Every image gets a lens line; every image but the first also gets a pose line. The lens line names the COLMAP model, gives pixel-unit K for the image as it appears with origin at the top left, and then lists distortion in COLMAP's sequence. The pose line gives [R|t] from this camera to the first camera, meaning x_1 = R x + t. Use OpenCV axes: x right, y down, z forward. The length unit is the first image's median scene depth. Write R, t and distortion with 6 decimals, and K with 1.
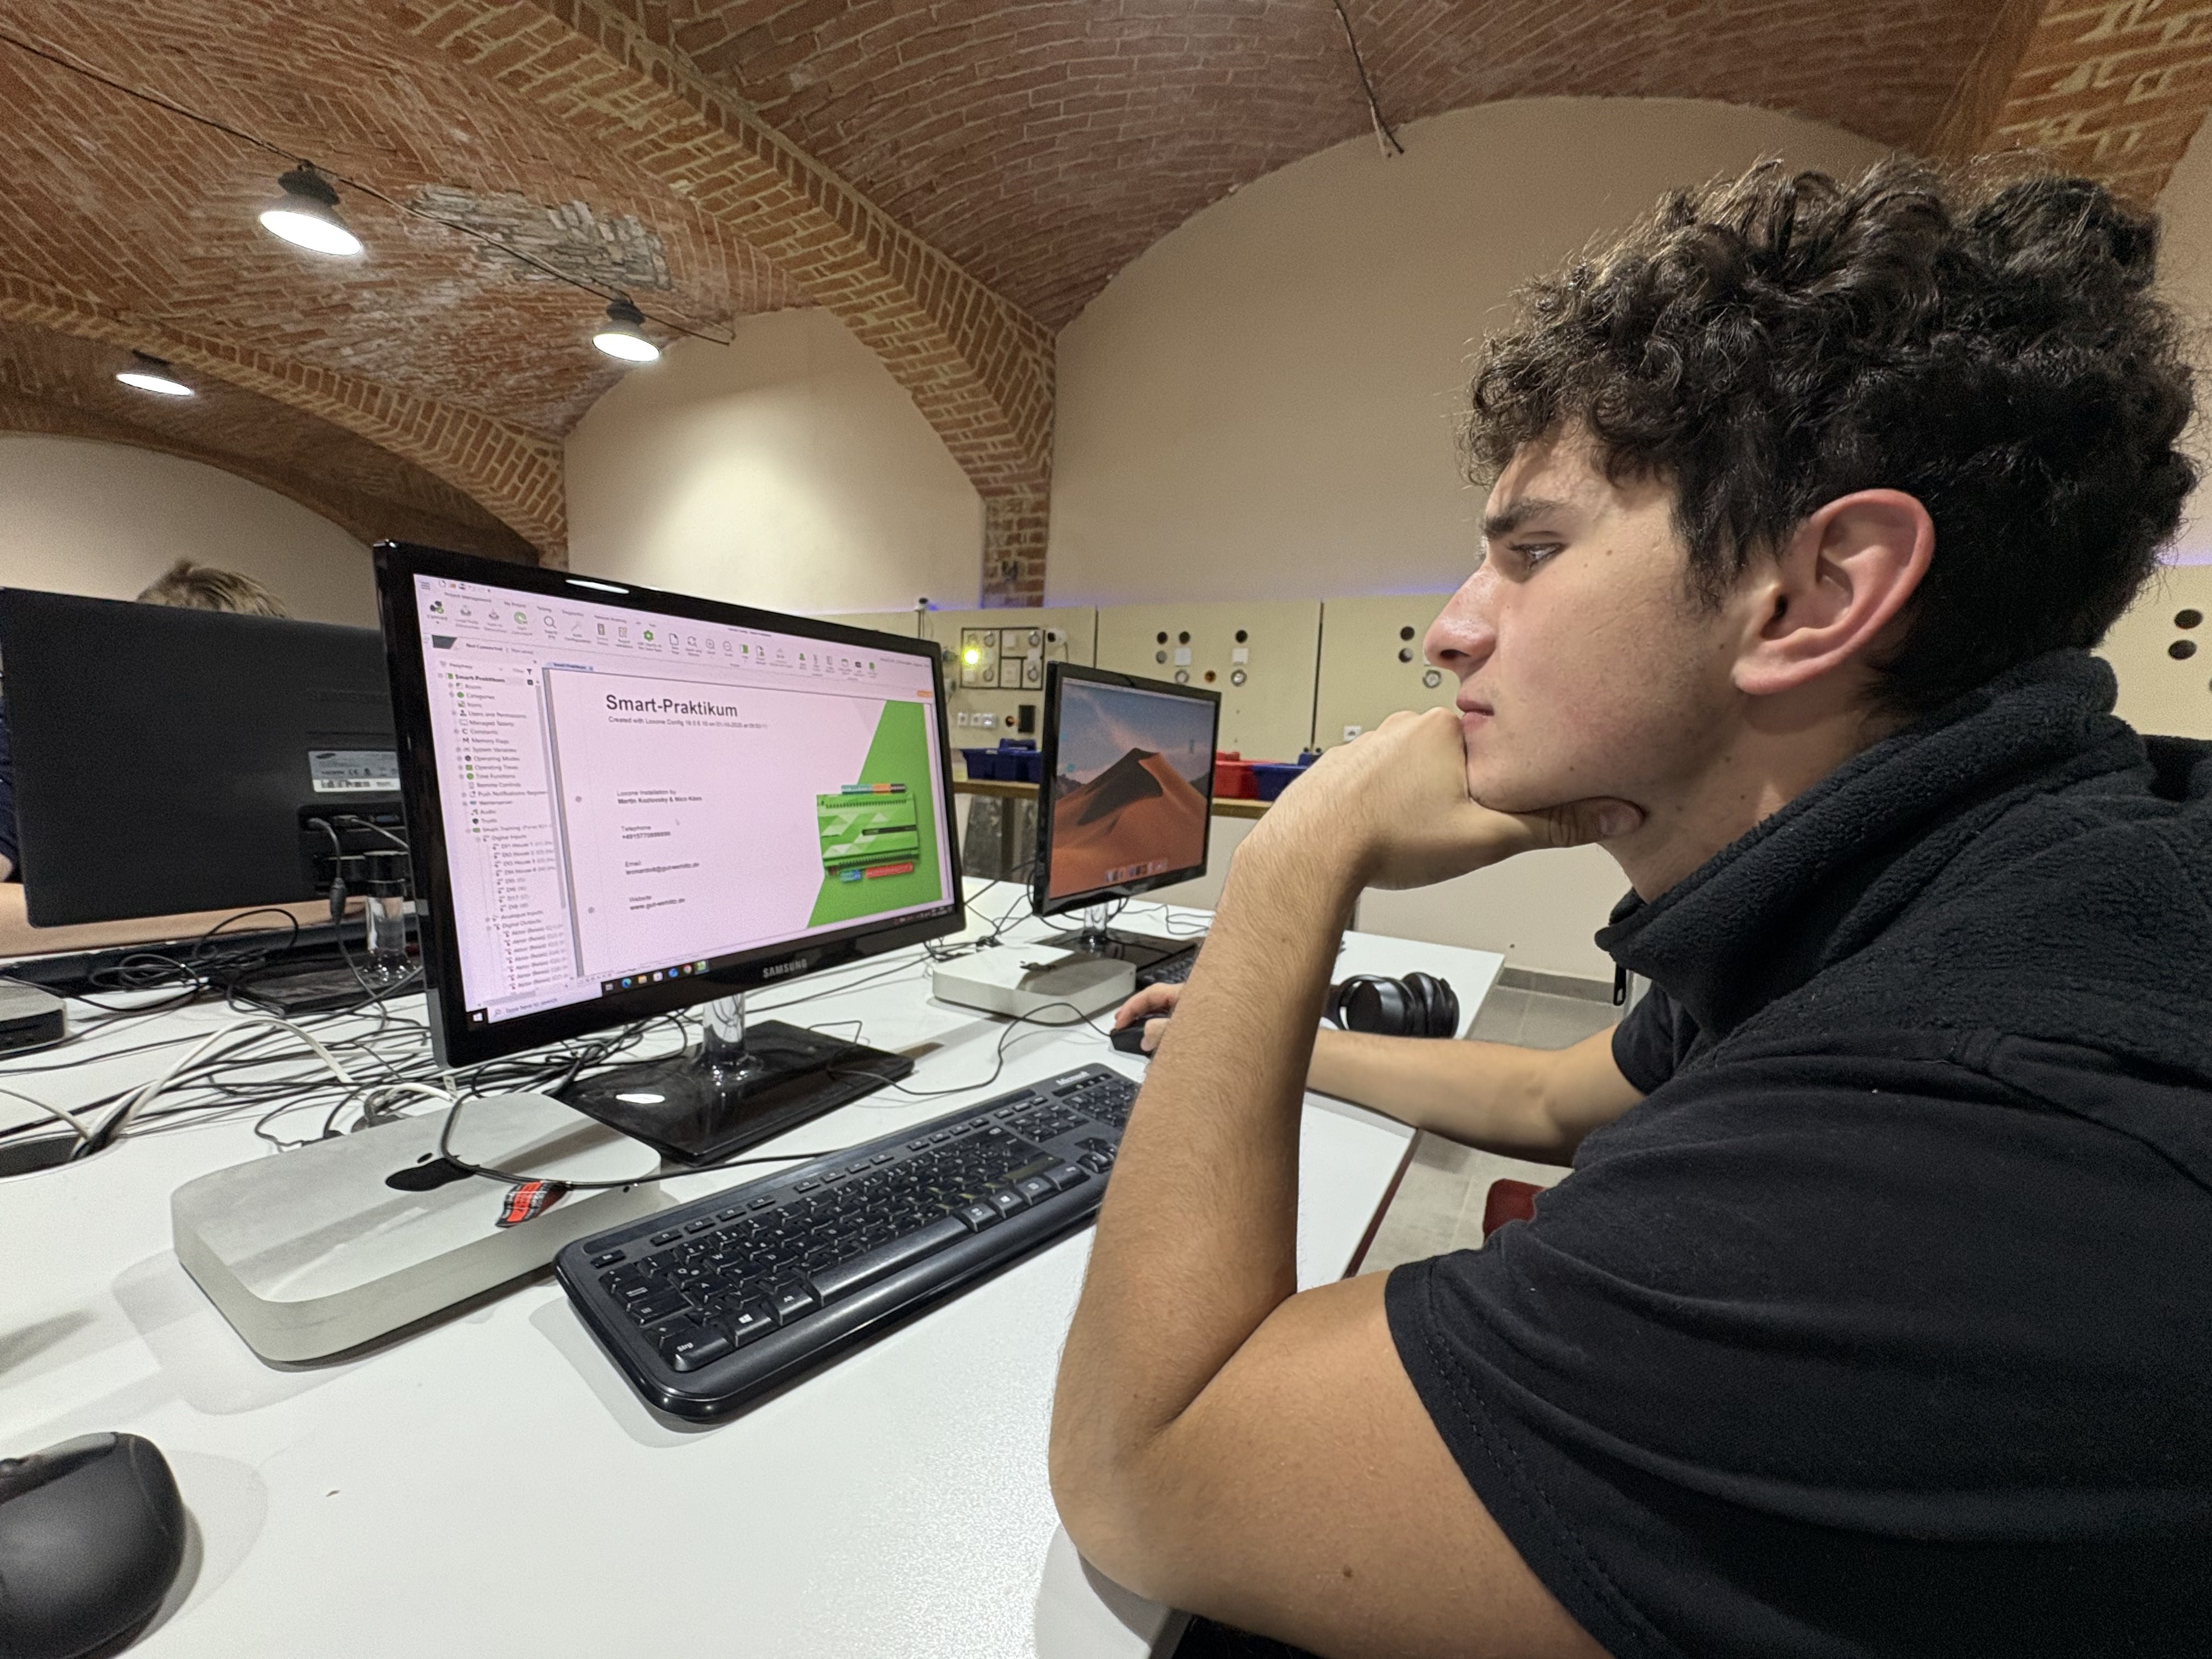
lens RADIAL K [[908.1, 0, 1104.3], [0, 908.1, 841.1], [0, 0, 1]] dist [0.002945, -0.000053]
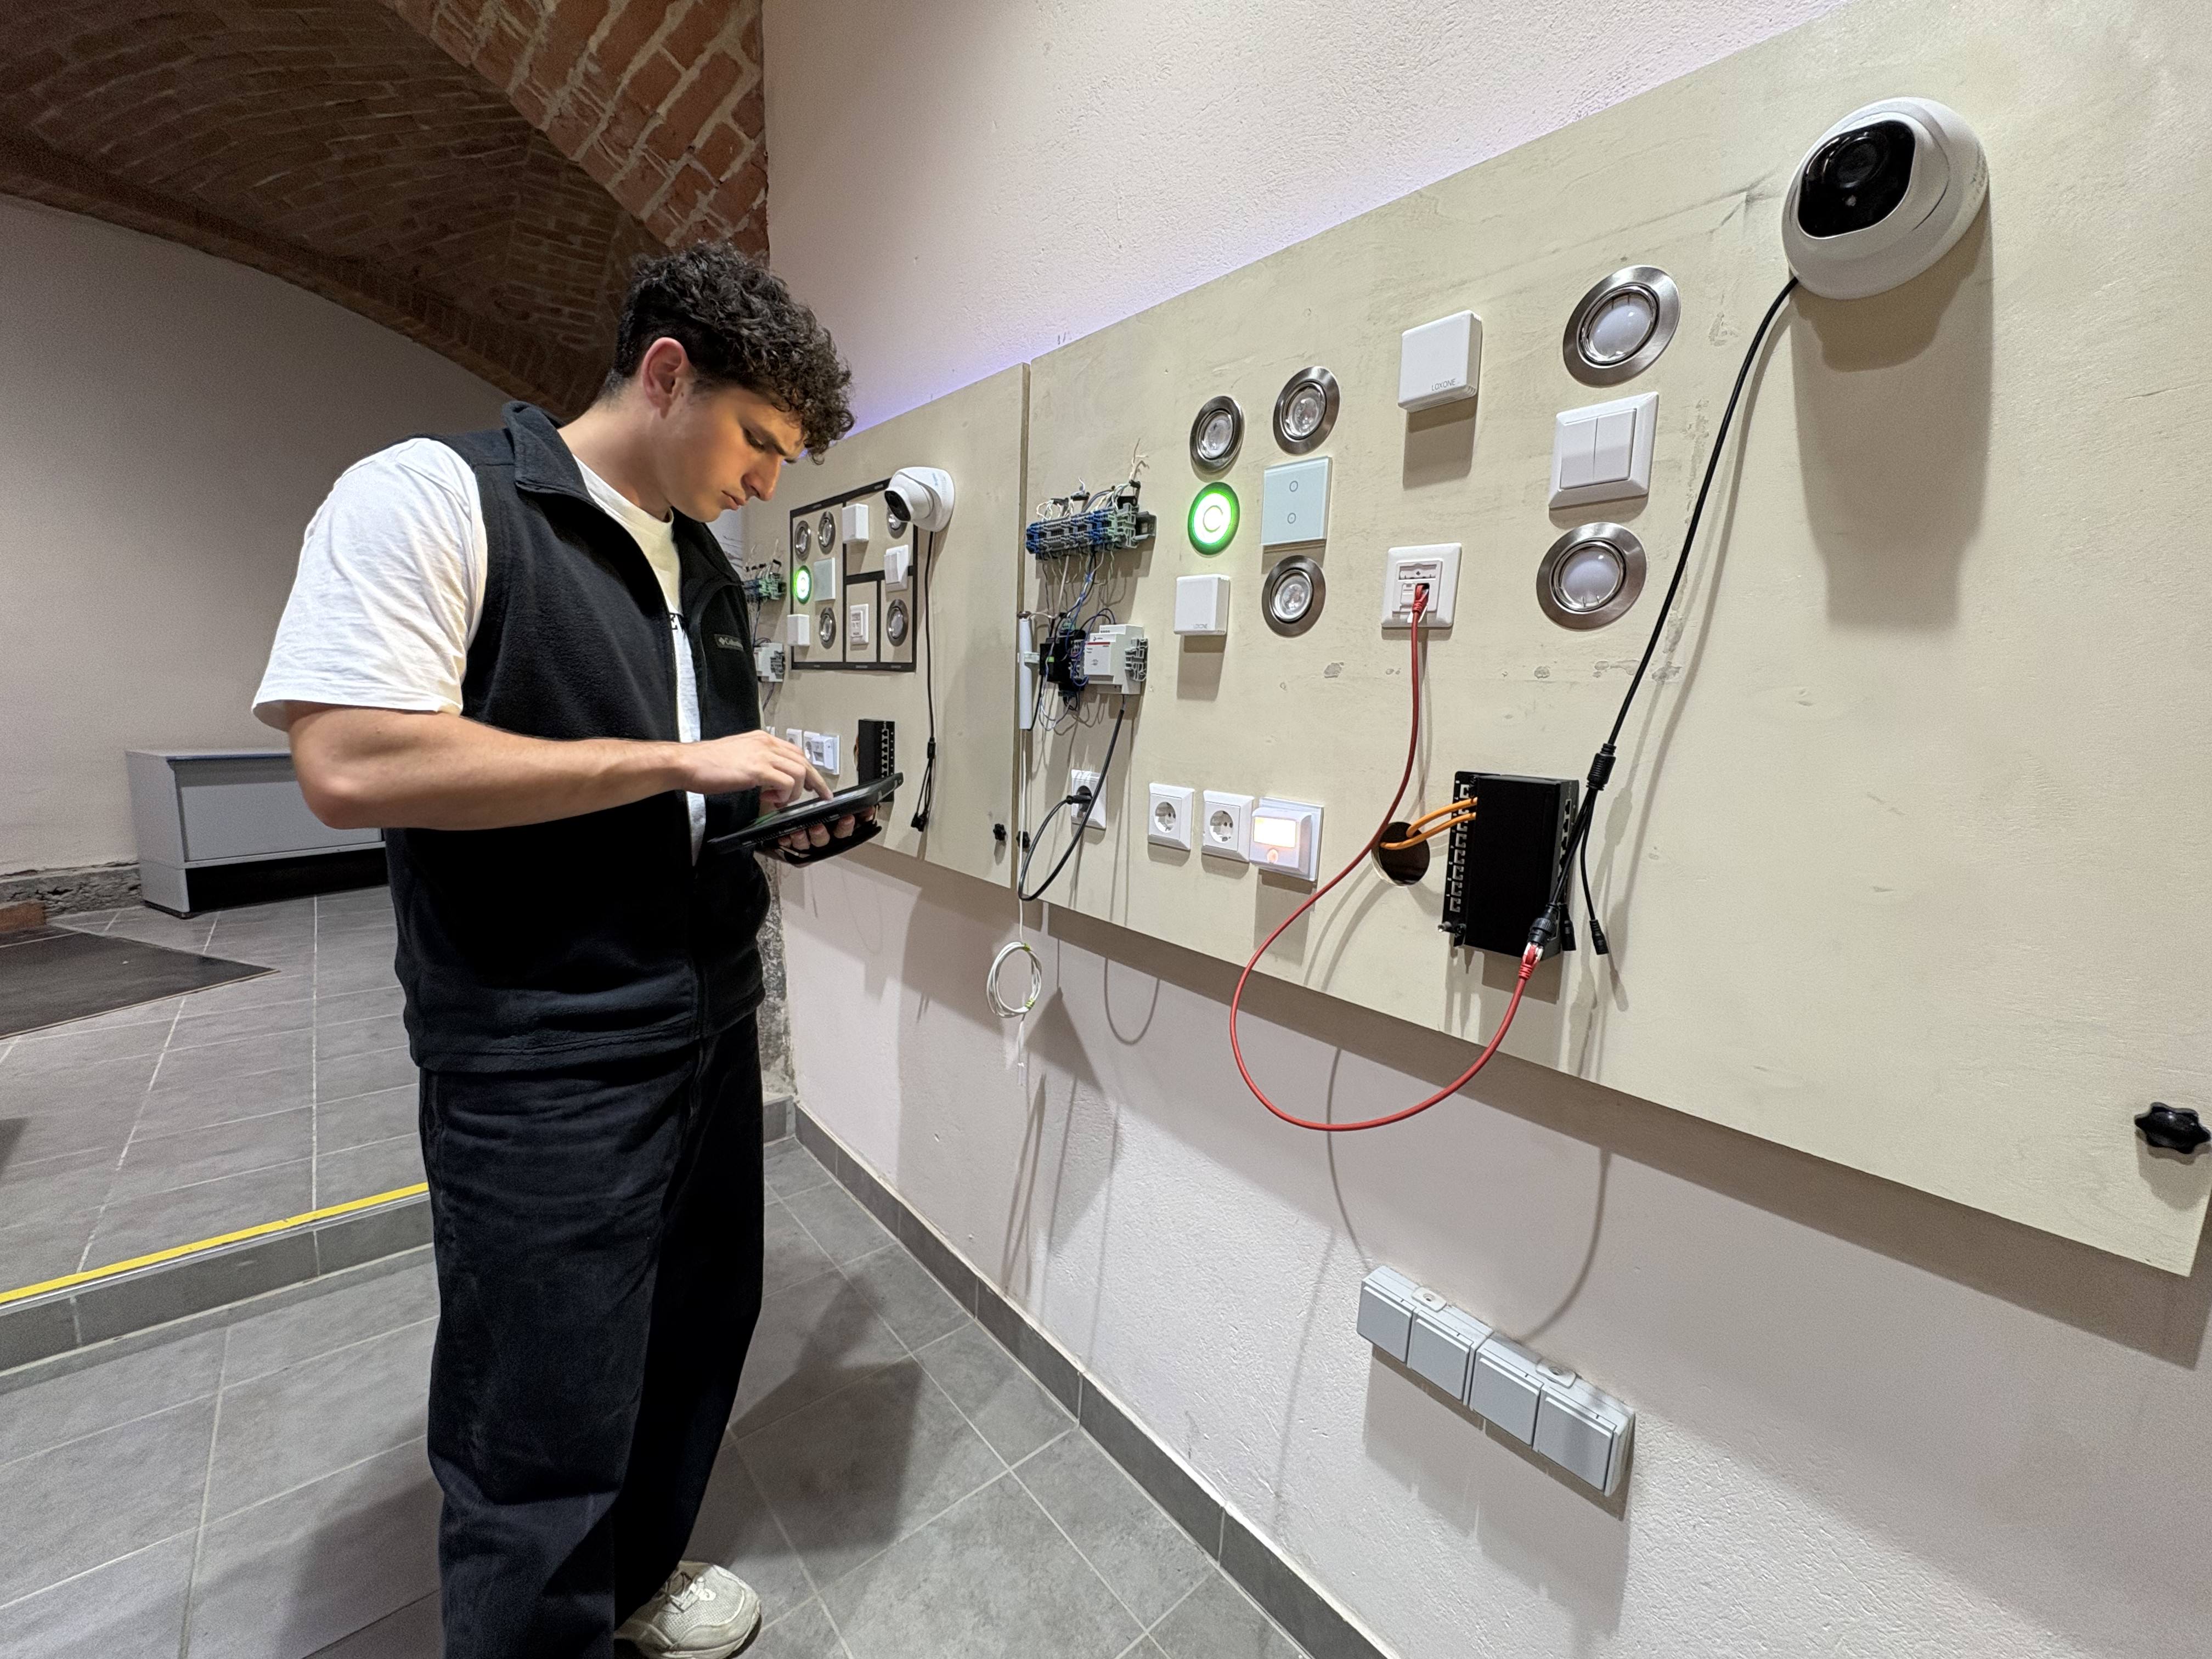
lens RADIAL K [[908.1, 0, 1104.3], [0, 908.1, 841.1], [0, 0, 1]] dist [0.002945, -0.000053]
pose [[0.939525, 0.051183, -0.338635, -0.381230], [-0.044931, 0.998644, 0.026282, -0.136483], [0.339521, -0.009478, 0.940551, 0.777819]]
